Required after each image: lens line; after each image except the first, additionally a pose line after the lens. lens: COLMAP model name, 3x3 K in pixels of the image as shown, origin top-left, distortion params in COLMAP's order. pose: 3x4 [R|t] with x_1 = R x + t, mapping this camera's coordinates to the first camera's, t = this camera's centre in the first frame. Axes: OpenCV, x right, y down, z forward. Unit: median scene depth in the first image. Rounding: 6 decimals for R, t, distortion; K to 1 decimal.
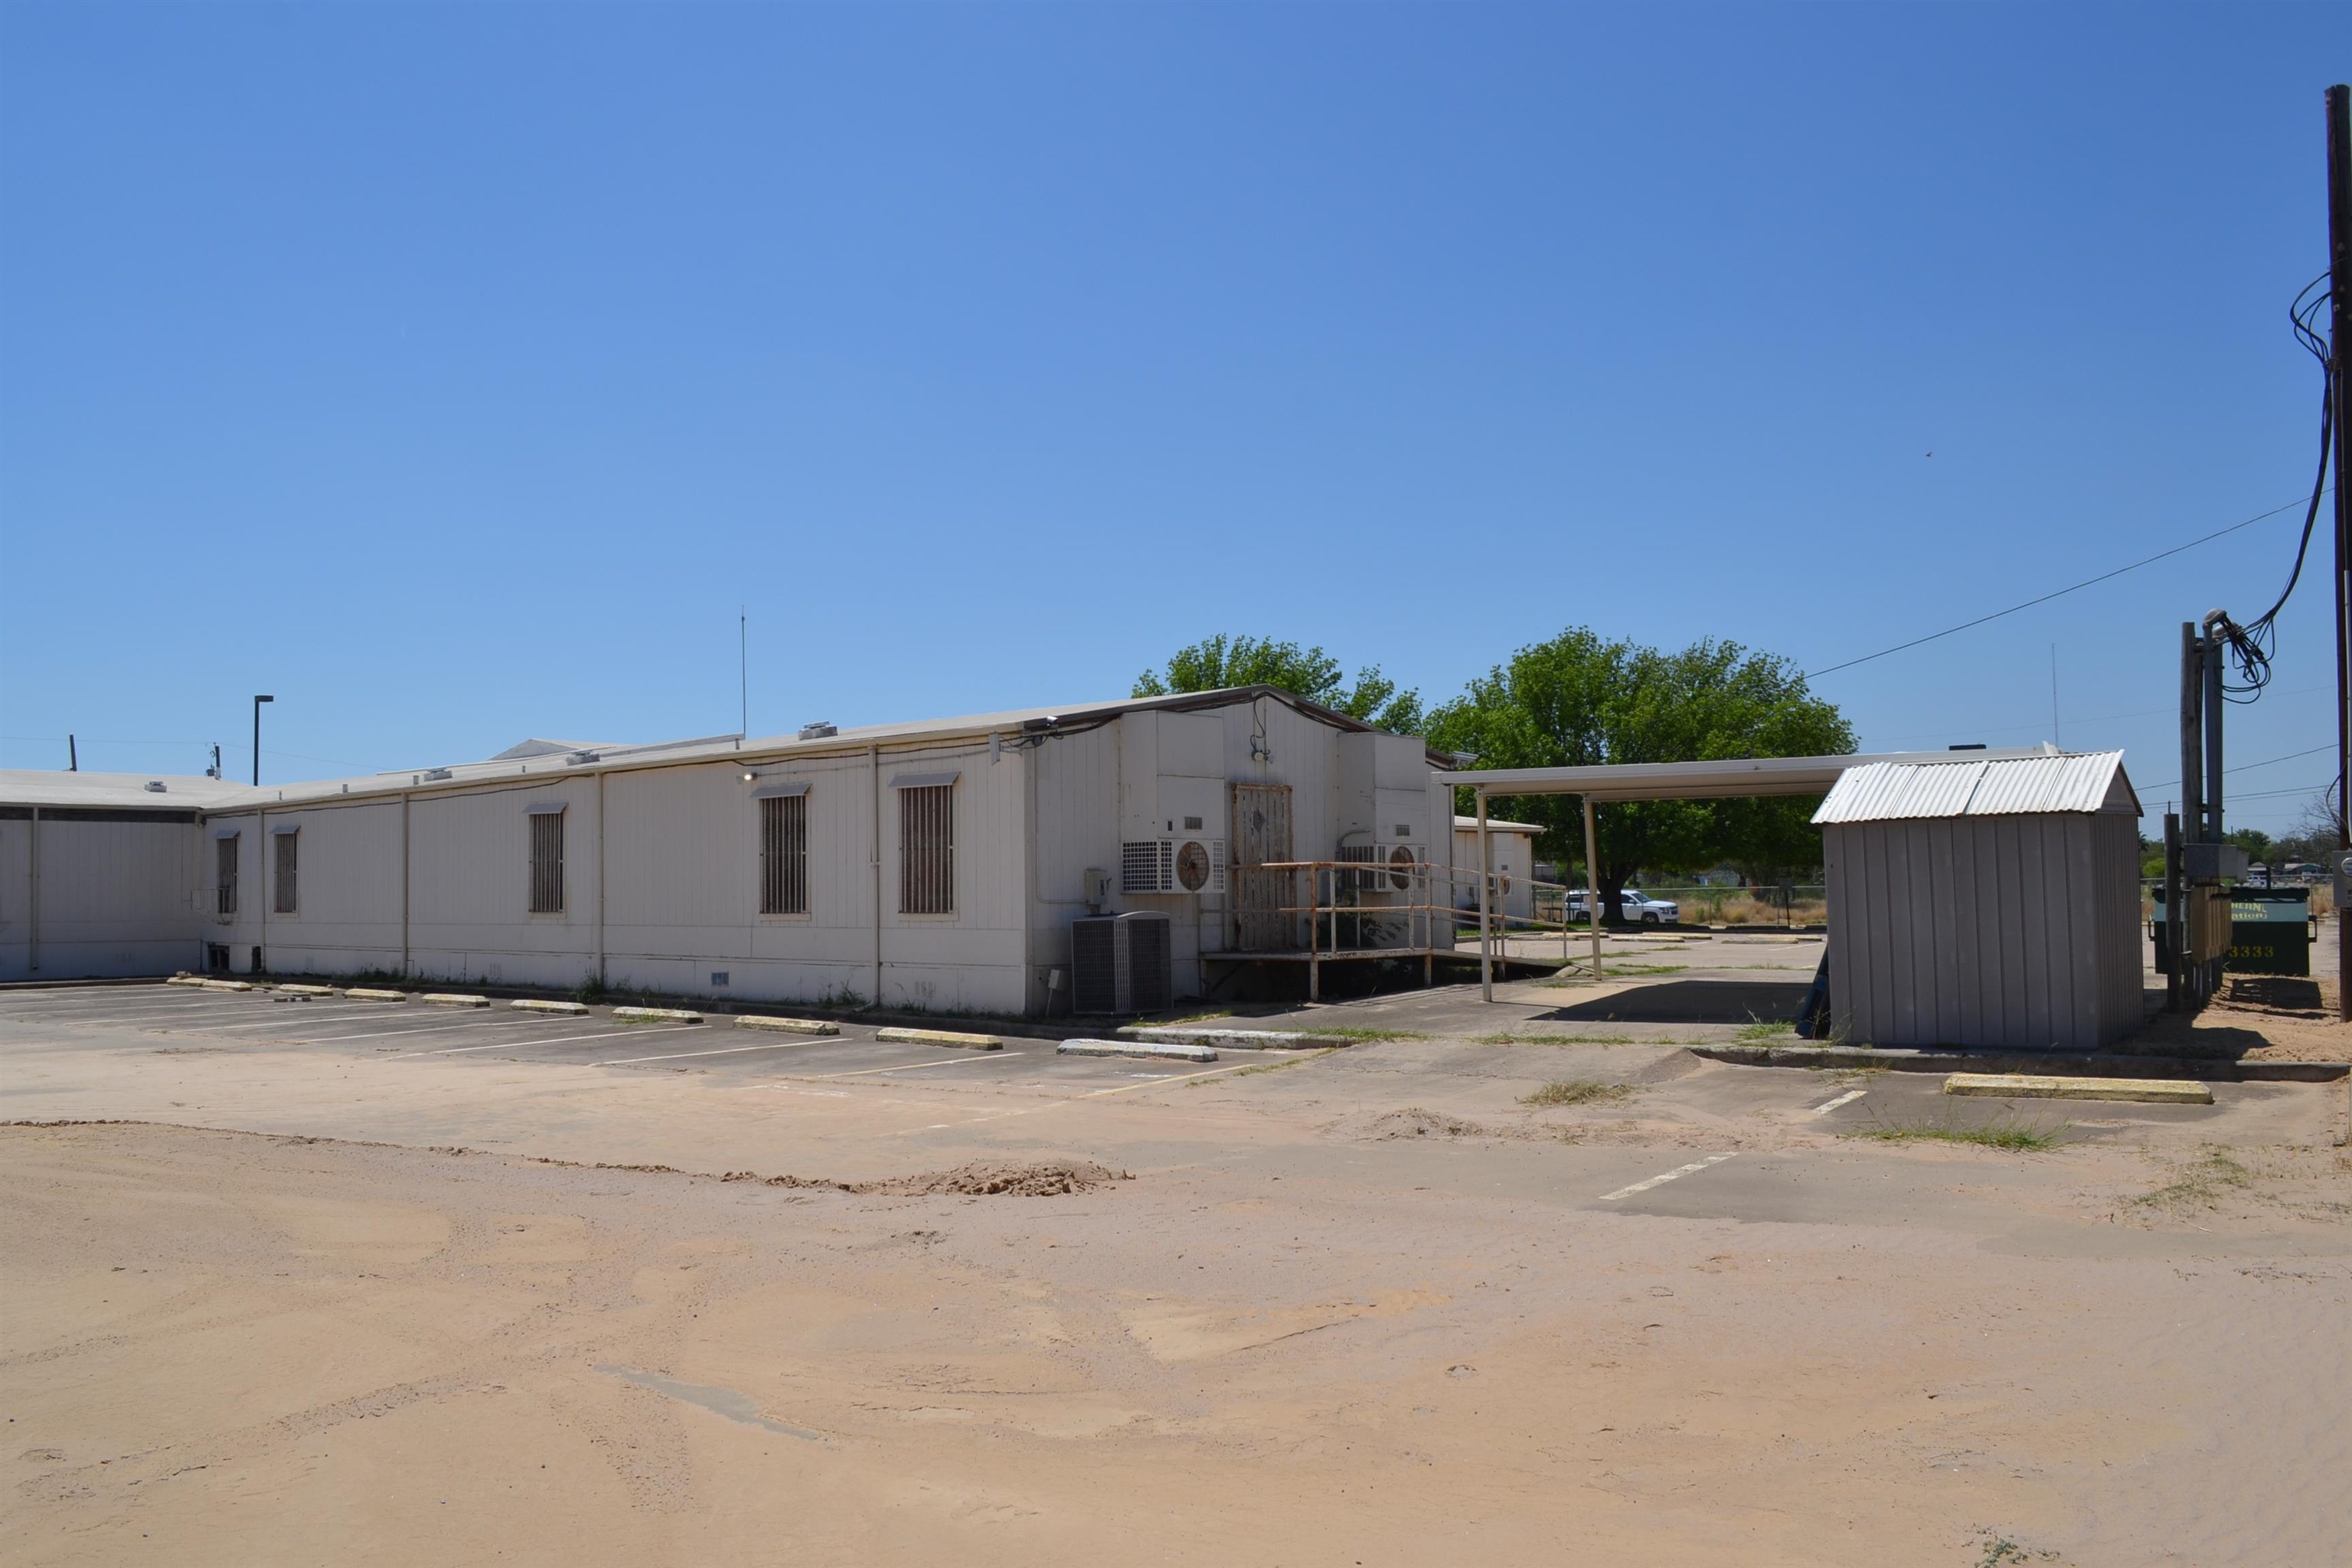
lens RADIAL K [[1873.3, 0, 1190.9], [0, 1873.3, 786.1], [0, 0, 1]] dist [-0.082378, 0.013266]
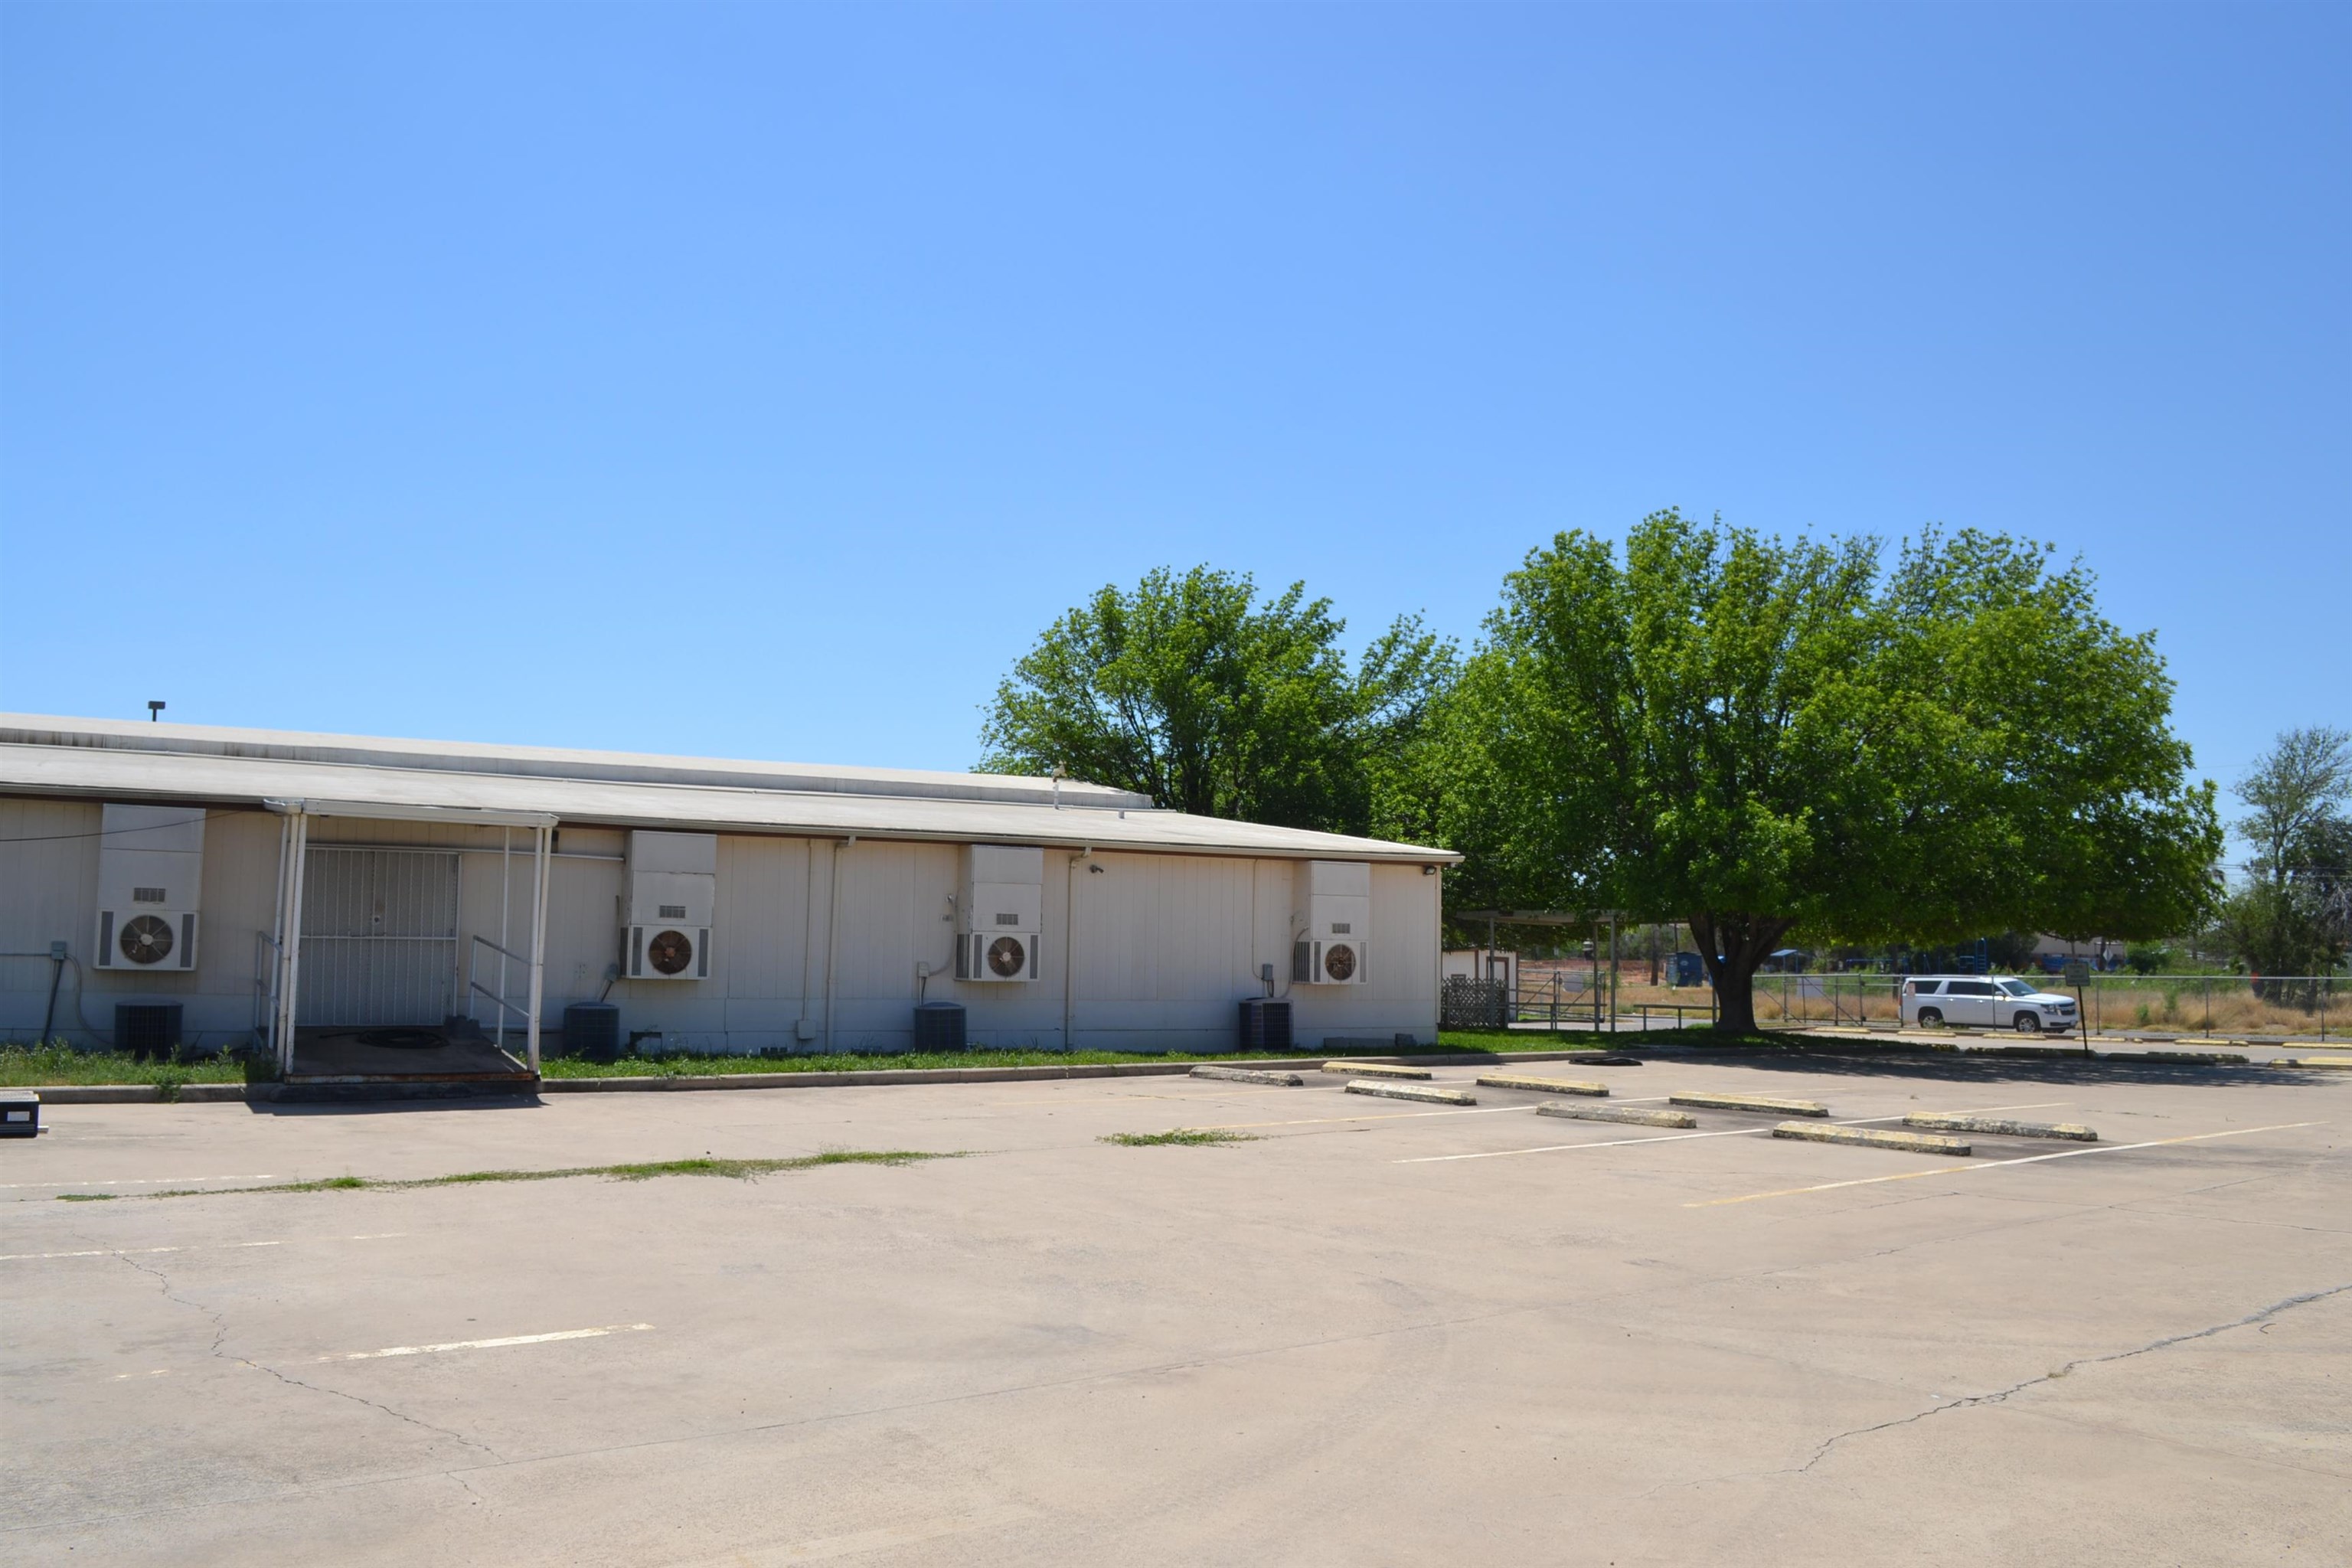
lens RADIAL K [[1873.3, 0, 1174.7], [0, 1873.3, 784.0], [0, 0, 1]] dist [-0.082378, 0.013266]
pose [[0.940766, -0.006914, -0.338986, 0.255154], [-0.005817, 0.999316, -0.036524, 0.019358], [0.339007, 0.036332, 0.940082, 0.407545]]
